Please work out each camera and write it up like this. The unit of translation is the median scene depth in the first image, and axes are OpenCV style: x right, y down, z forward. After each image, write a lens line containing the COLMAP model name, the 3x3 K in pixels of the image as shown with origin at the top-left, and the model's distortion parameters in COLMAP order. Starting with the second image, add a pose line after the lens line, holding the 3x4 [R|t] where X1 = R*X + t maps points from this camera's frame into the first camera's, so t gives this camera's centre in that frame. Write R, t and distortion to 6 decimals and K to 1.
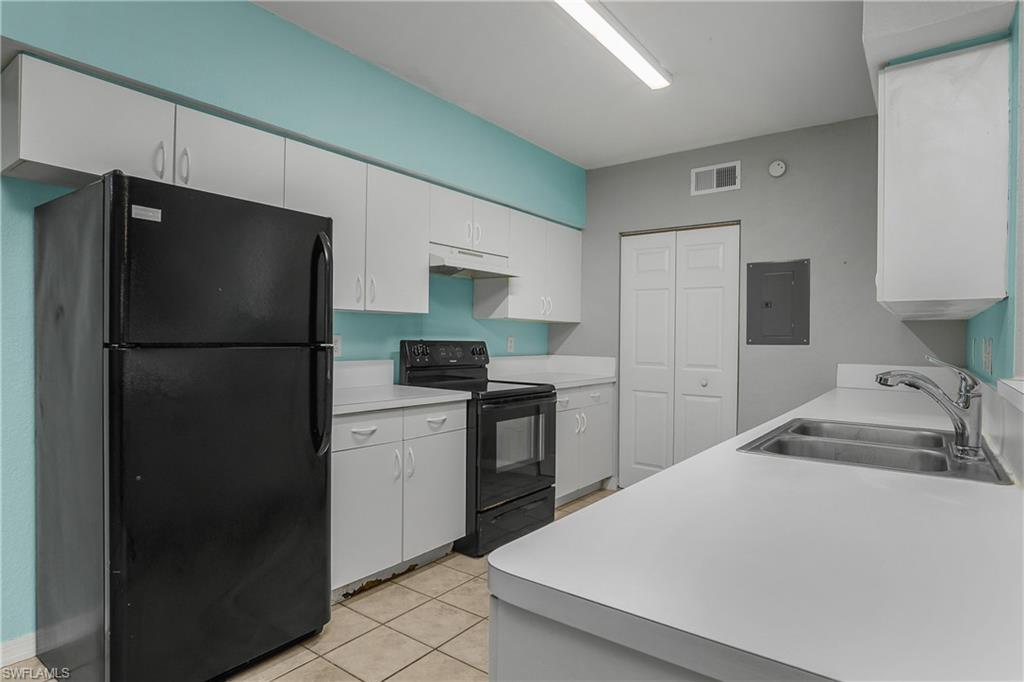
lens RADIAL K [[560.7, 0, 508.7], [0, 560.7, 342.6], [0, 0, 1]] dist [-0.002678, 0.003859]
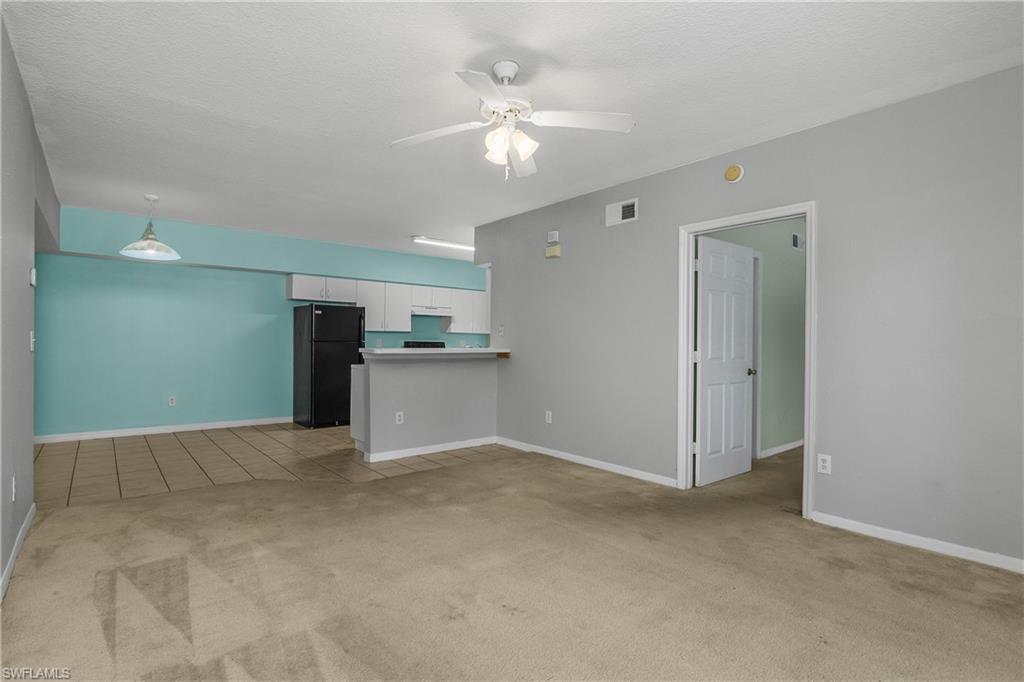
lens RADIAL K [[502.2, 0, 508.8], [0, 502.2, 340.0], [0, 0, 1]] dist [-0.004971, 0.001004]
pose [[0.970989, 0.000810, -0.239123, 0.877444], [-0.003735, 0.999924, -0.011782, 0.016977], [0.239095, 0.012333, 0.970918, -1.237205]]
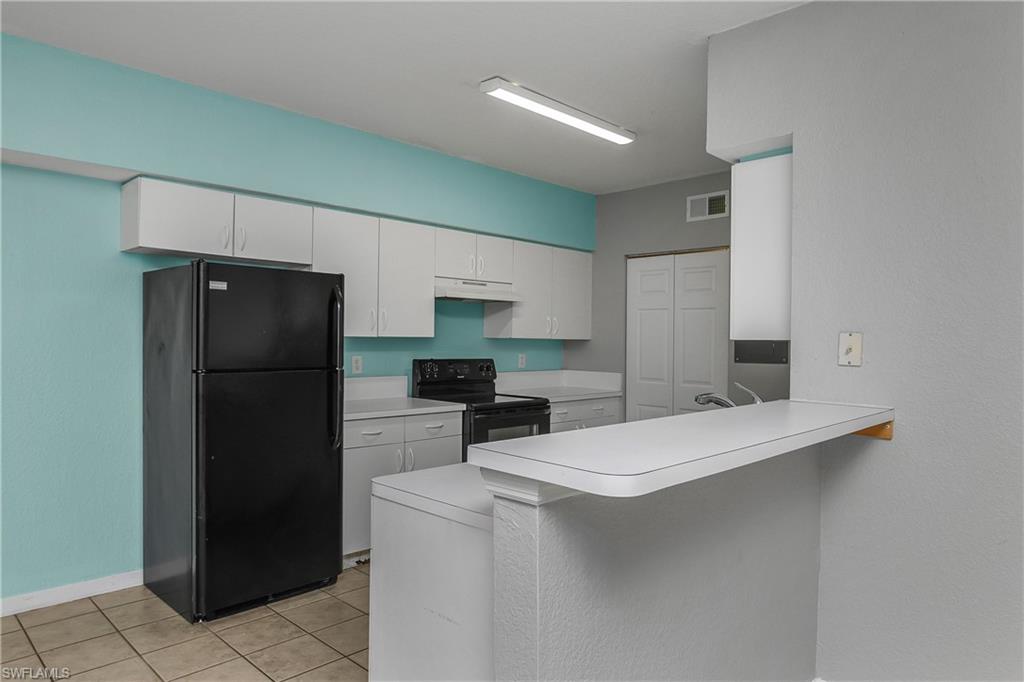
lens RADIAL K [[651.6, 0, 507.3], [0, 651.6, 343.0], [0, 0, 1]] dist [0.003560, -0.004104]
pose [[0.990867, -0.000238, -0.134842, 0.185565], [-0.000330, 0.999991, -0.004196, -0.032176], [0.134842, 0.004202, 0.990858, -0.323819]]
